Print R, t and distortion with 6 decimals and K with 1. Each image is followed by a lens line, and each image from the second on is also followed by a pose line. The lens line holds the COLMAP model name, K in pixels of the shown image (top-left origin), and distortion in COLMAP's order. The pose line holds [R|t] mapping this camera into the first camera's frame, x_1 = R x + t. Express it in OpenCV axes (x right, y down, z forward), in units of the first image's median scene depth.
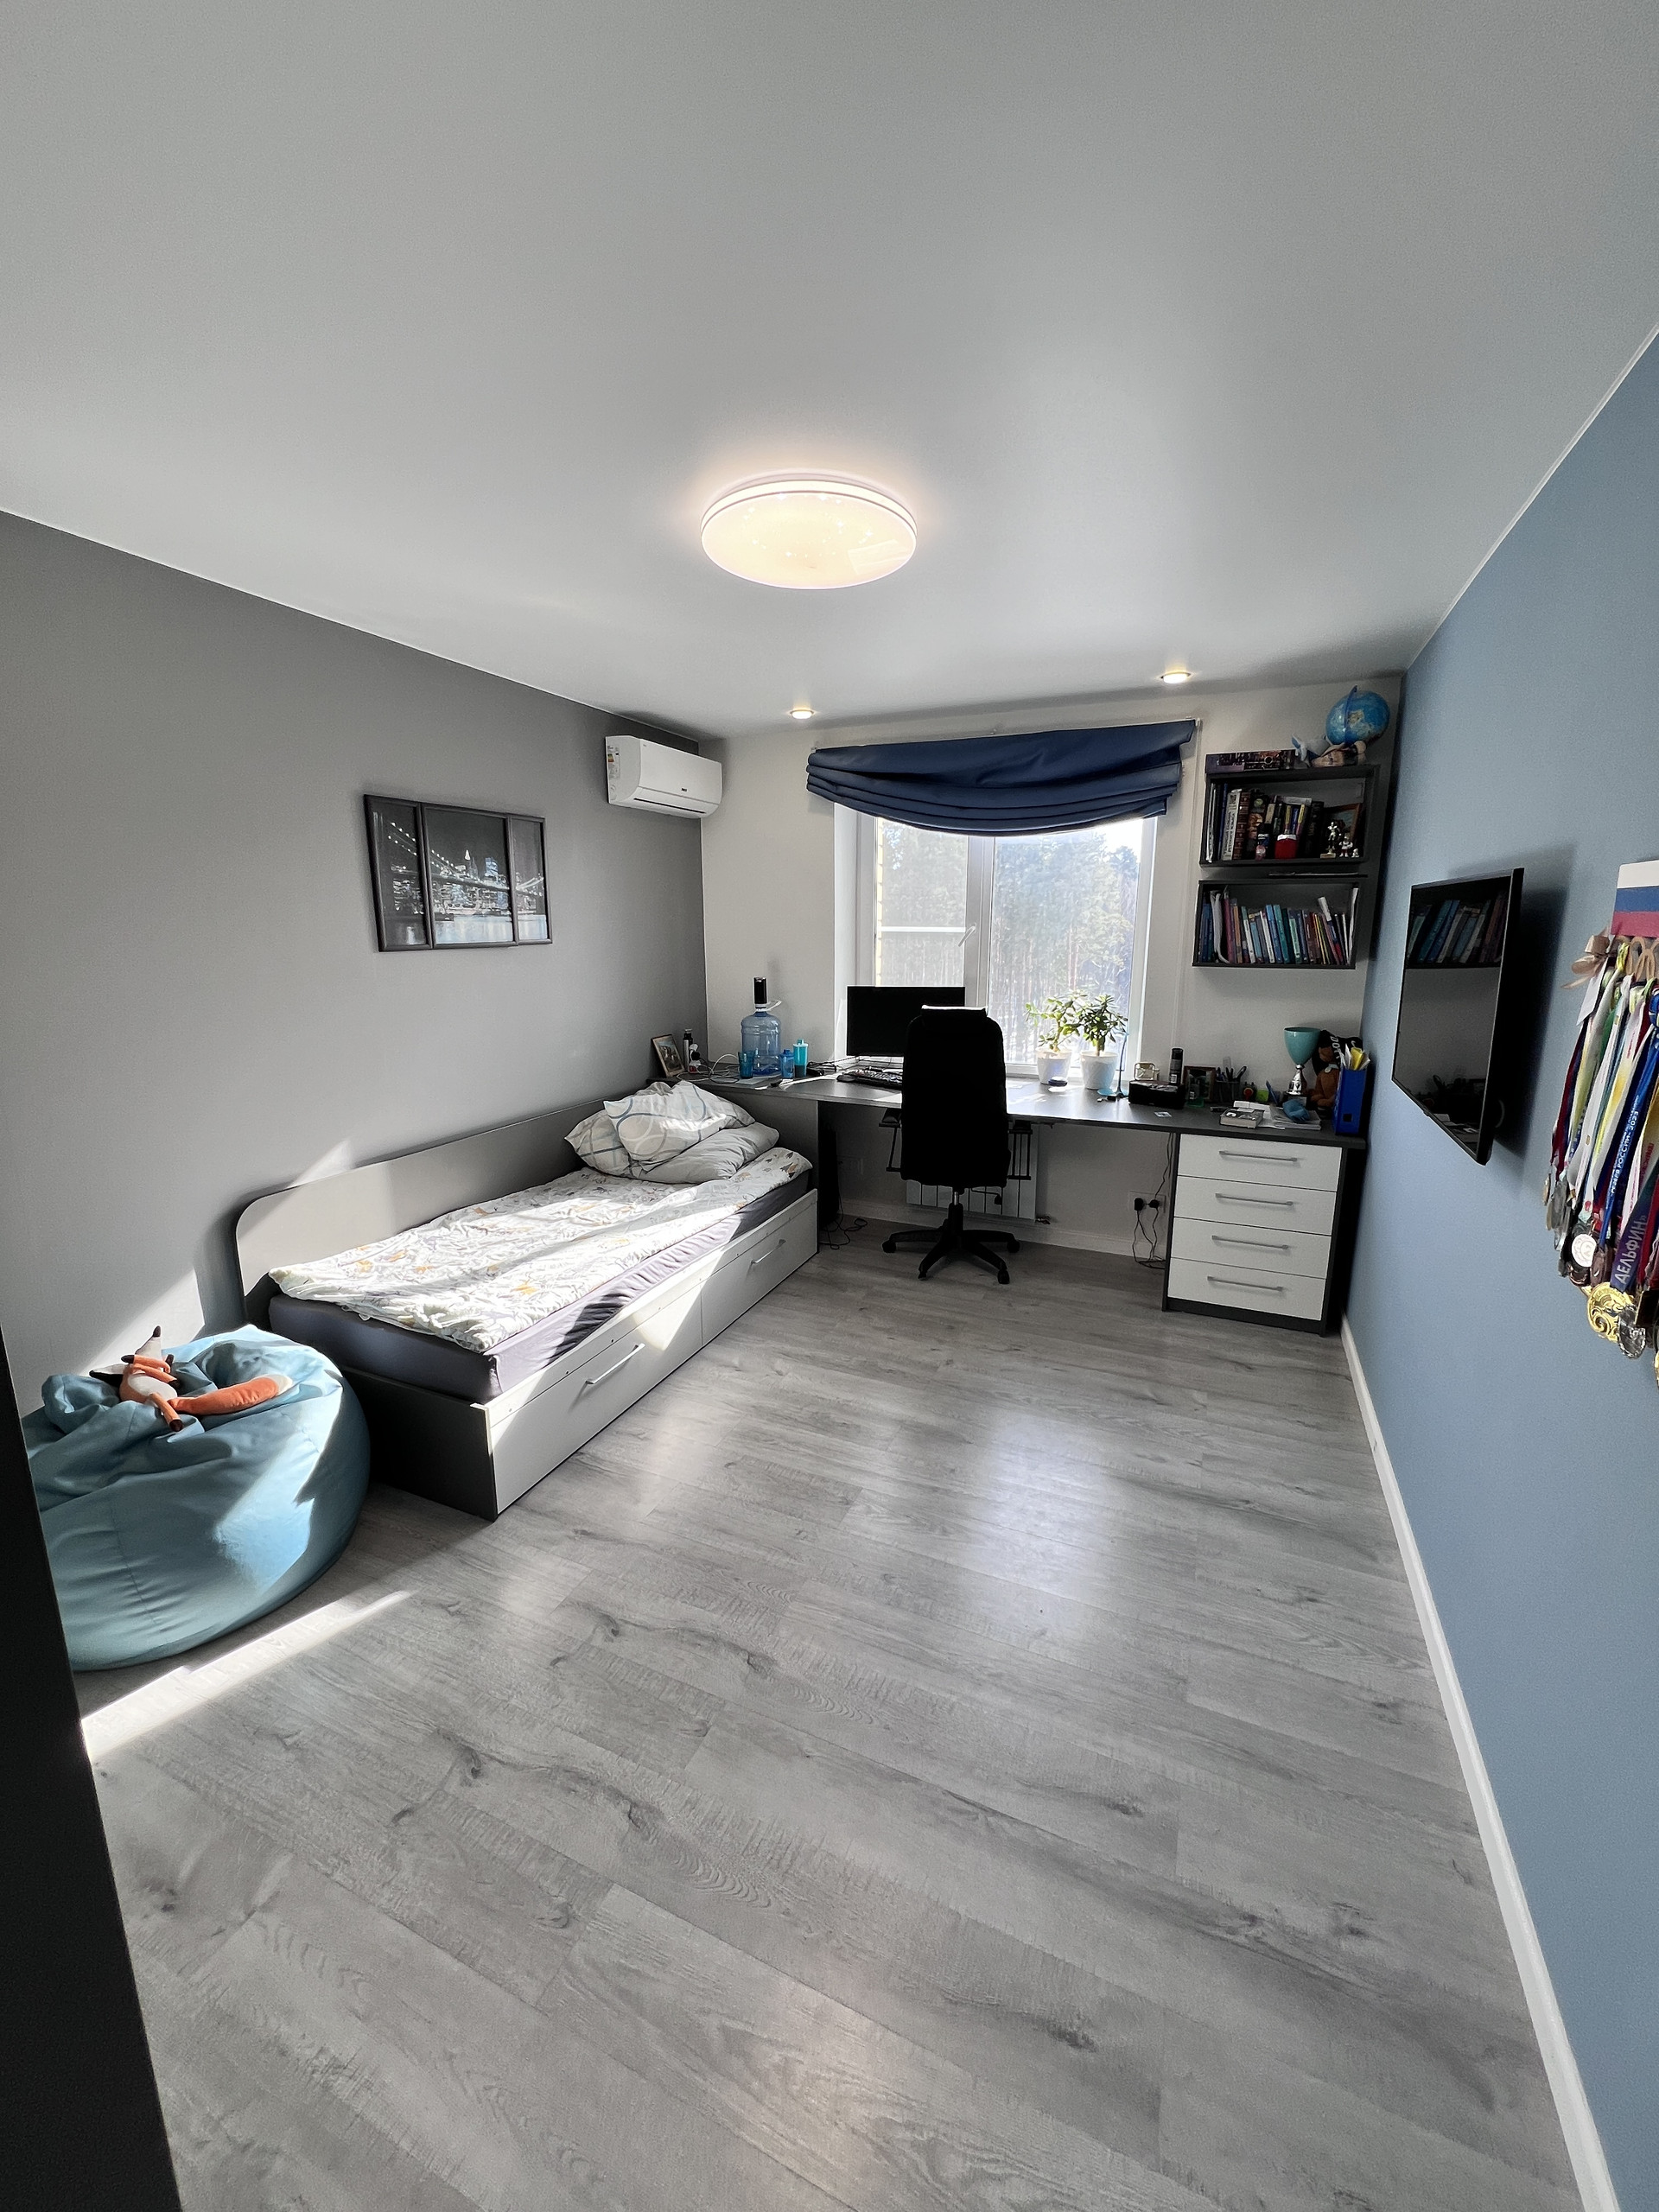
lens RADIAL K [[887.2, 0, 829.5], [0, 887.2, 1106.0], [0, 0, 1]] dist [-0.001417, -0.000061]
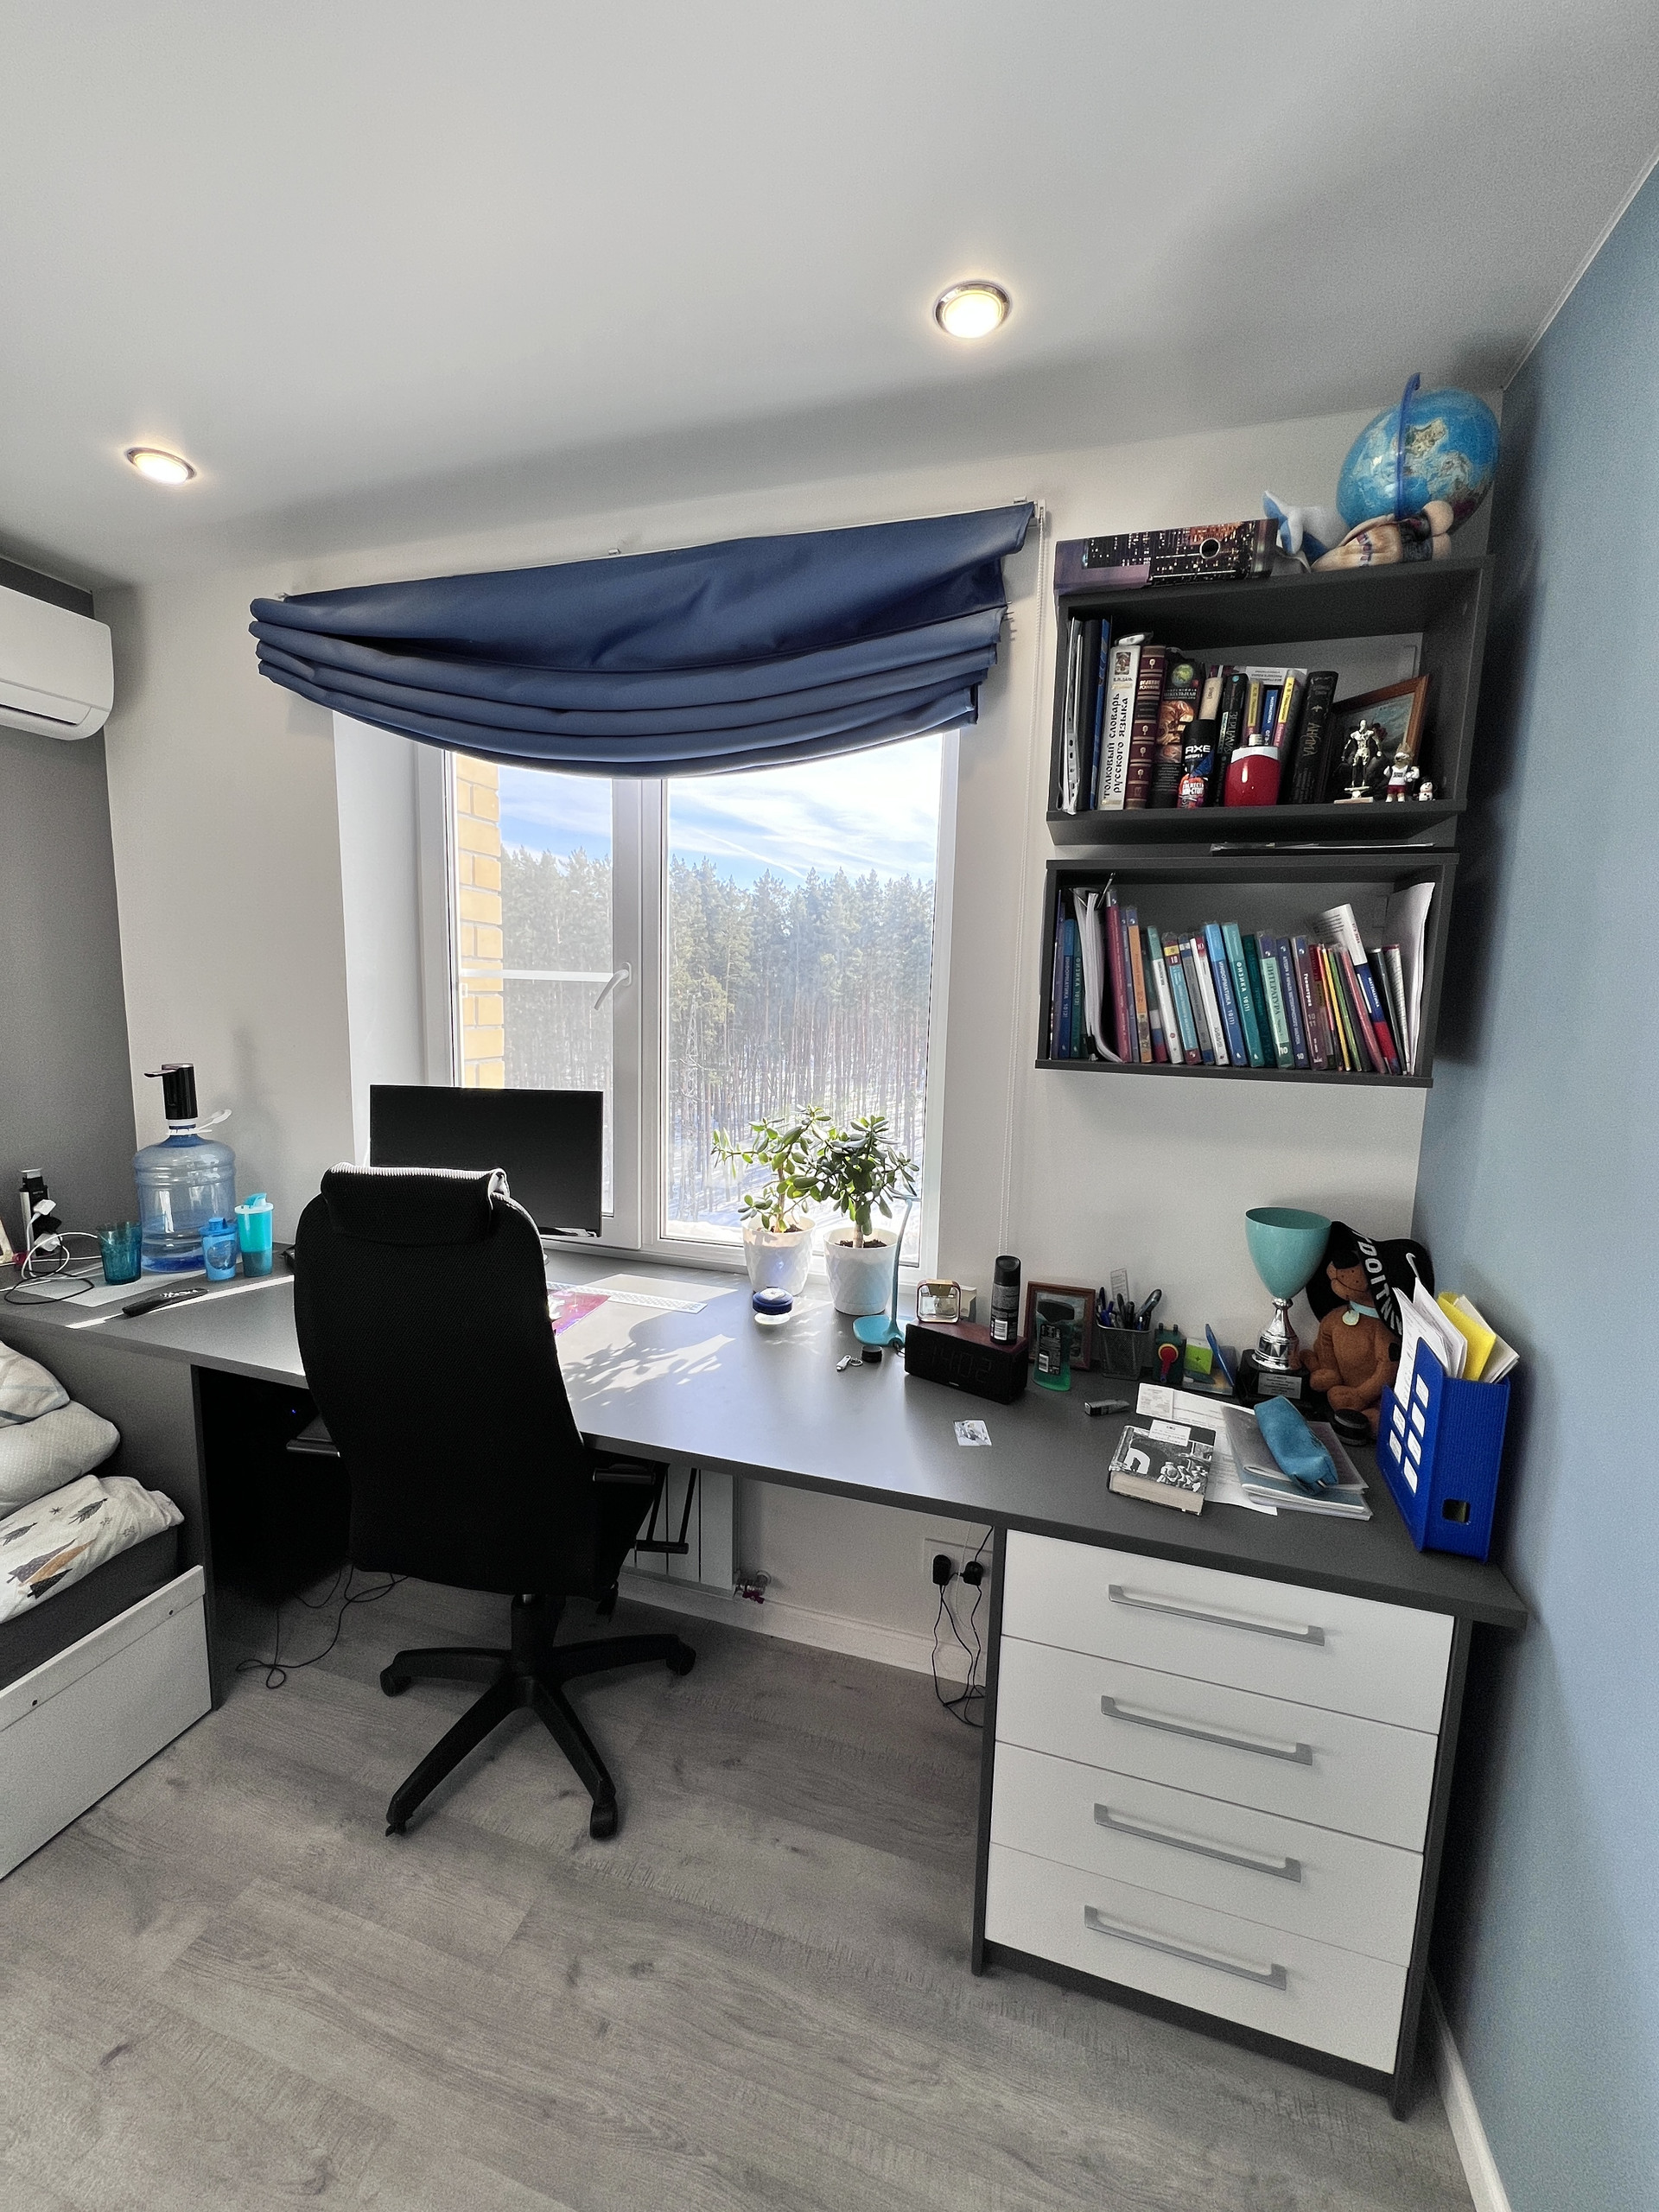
lens RADIAL K [[889.3, 0, 829.5], [0, 889.3, 1106.0], [0, 0, 1]] dist [0.000588, 0.000290]
pose [[0.993034, 0.009936, 0.117410, 0.269524], [-0.001523, 0.997437, -0.071533, -0.111934], [-0.117820, 0.070855, 0.990504, 0.612240]]
